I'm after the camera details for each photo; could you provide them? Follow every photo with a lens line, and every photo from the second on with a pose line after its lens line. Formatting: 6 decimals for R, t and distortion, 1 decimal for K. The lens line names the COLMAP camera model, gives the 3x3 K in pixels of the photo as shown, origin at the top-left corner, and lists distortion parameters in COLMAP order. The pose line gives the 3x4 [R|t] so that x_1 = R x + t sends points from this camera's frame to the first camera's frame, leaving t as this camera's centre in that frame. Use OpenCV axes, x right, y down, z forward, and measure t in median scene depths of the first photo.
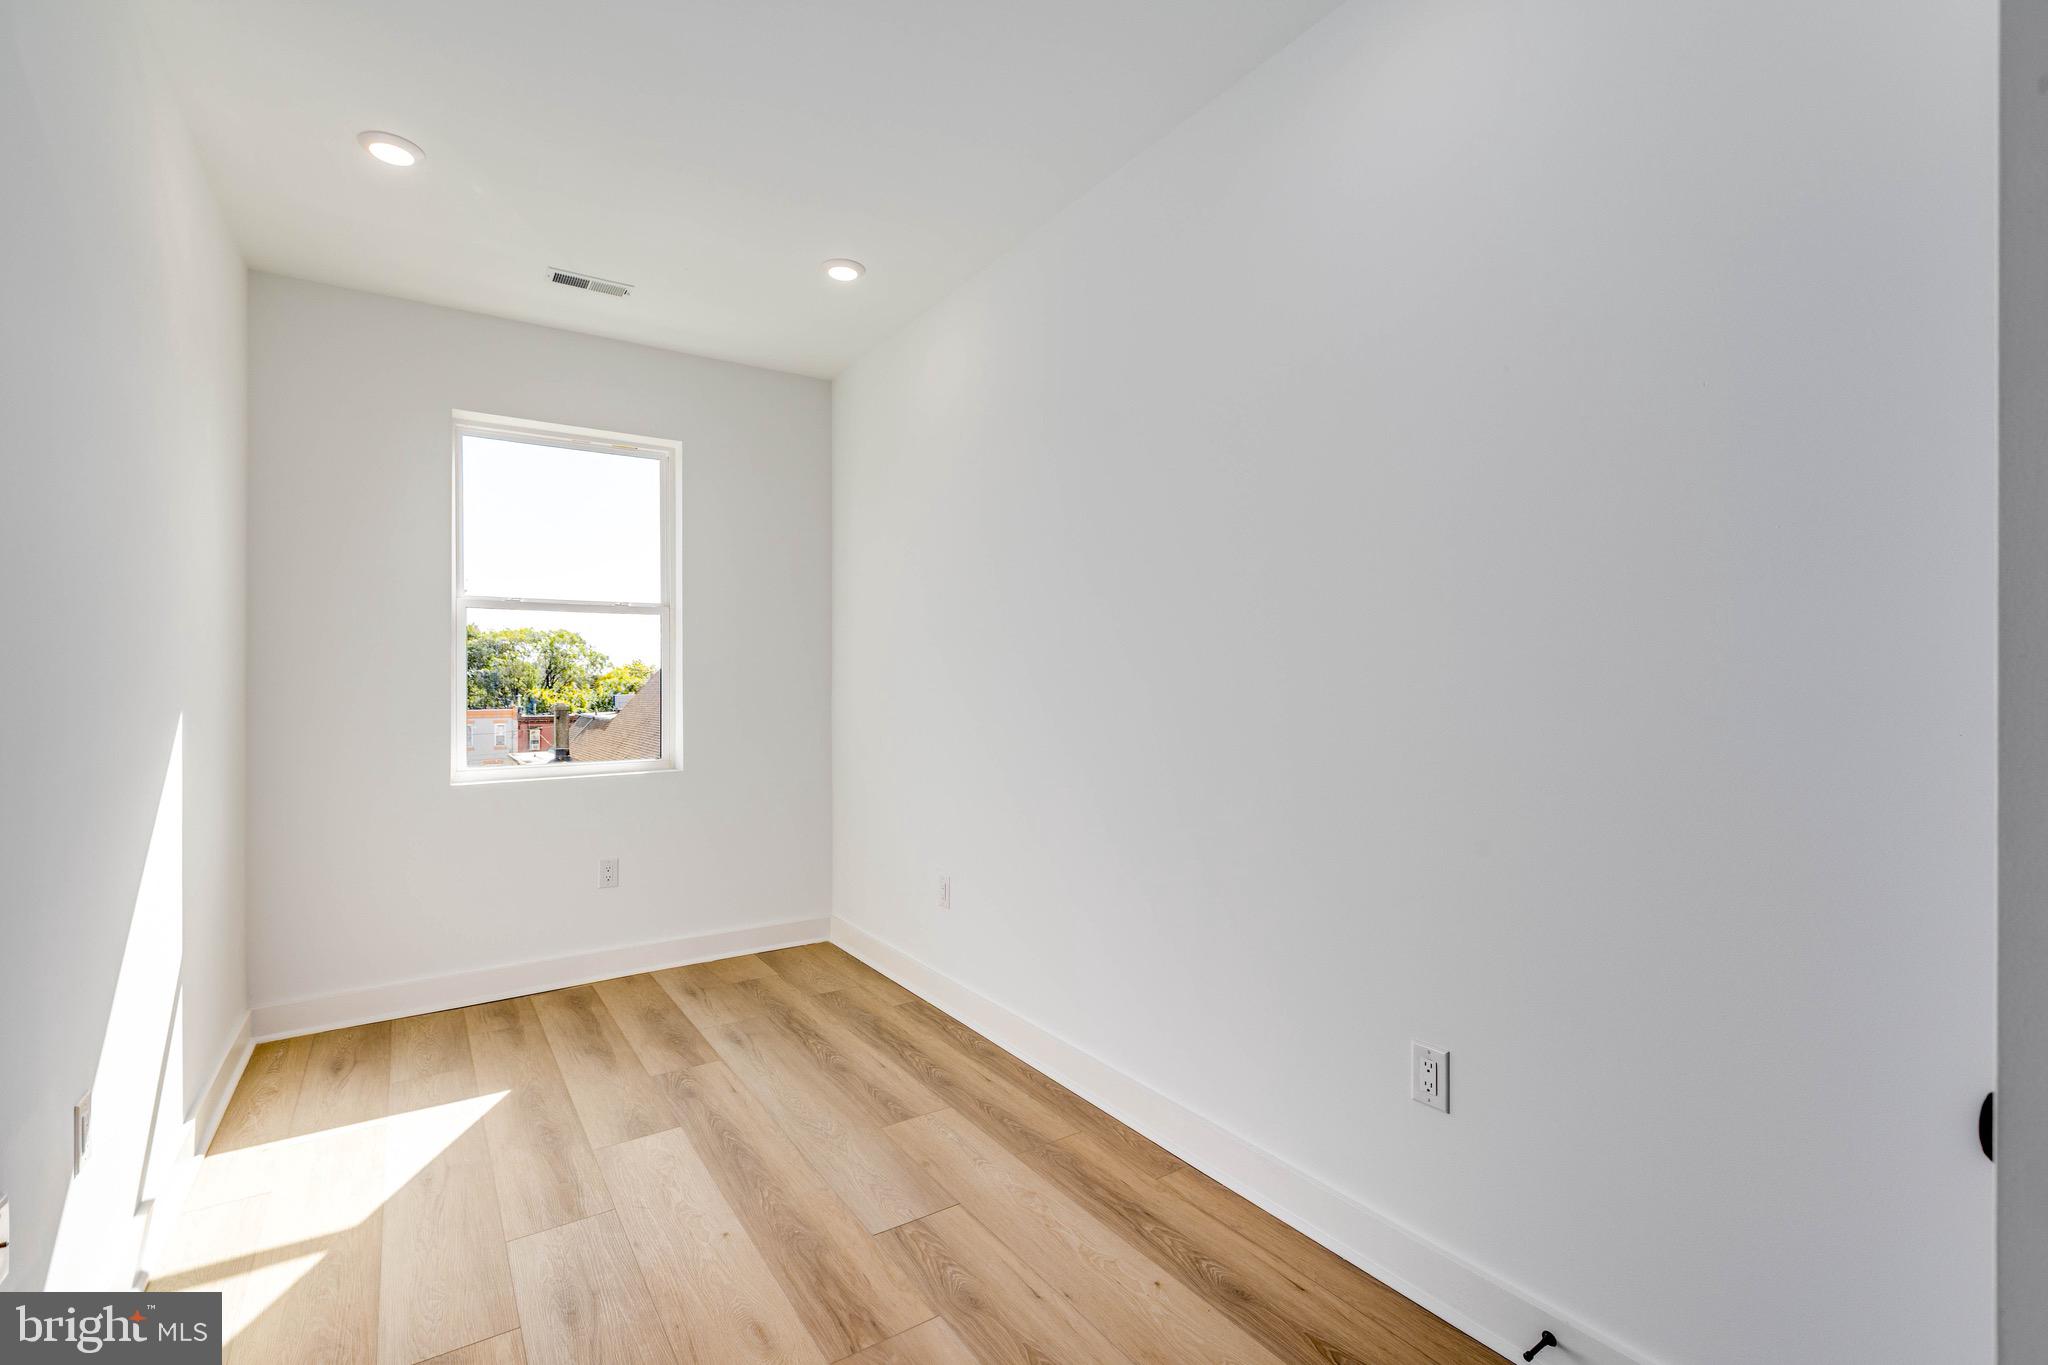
lens RADIAL K [[918.0, 0, 1027.2], [0, 918.0, 681.2], [0, 0, 1]] dist [0.013252, 0.000462]
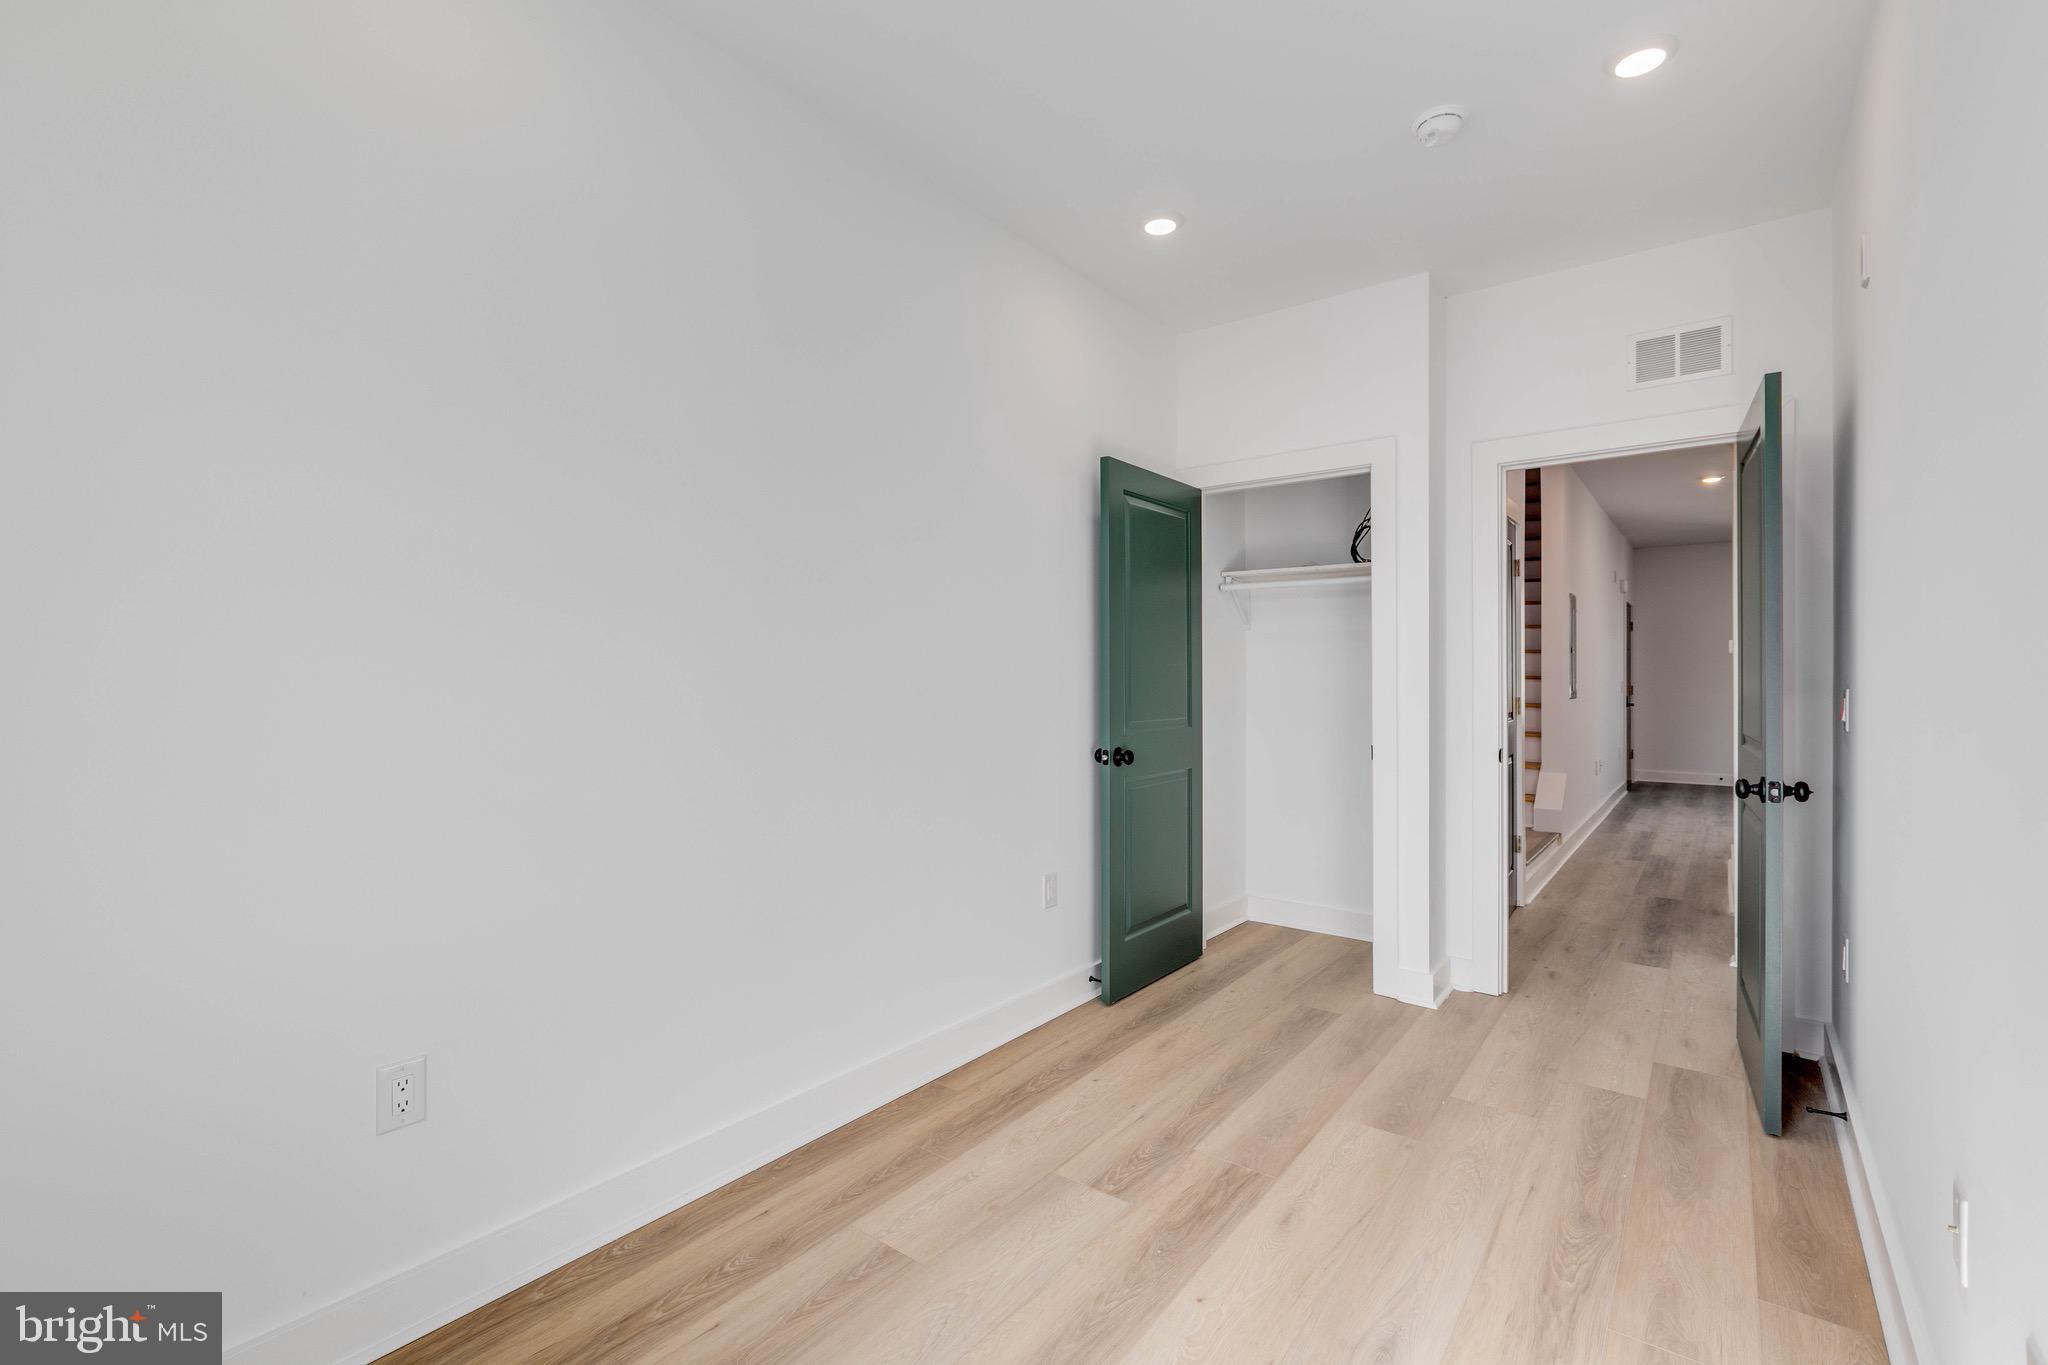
lens RADIAL K [[918.0, 0, 1016.8], [0, 918.0, 672.9], [0, 0, 1]] dist [0.013252, 0.000462]
pose [[-0.323155, 0.012596, 0.946262, -1.055299], [-0.007579, 0.999845, -0.015898, 0.026437], [-0.946316, -0.012309, -0.323009, 1.394022]]
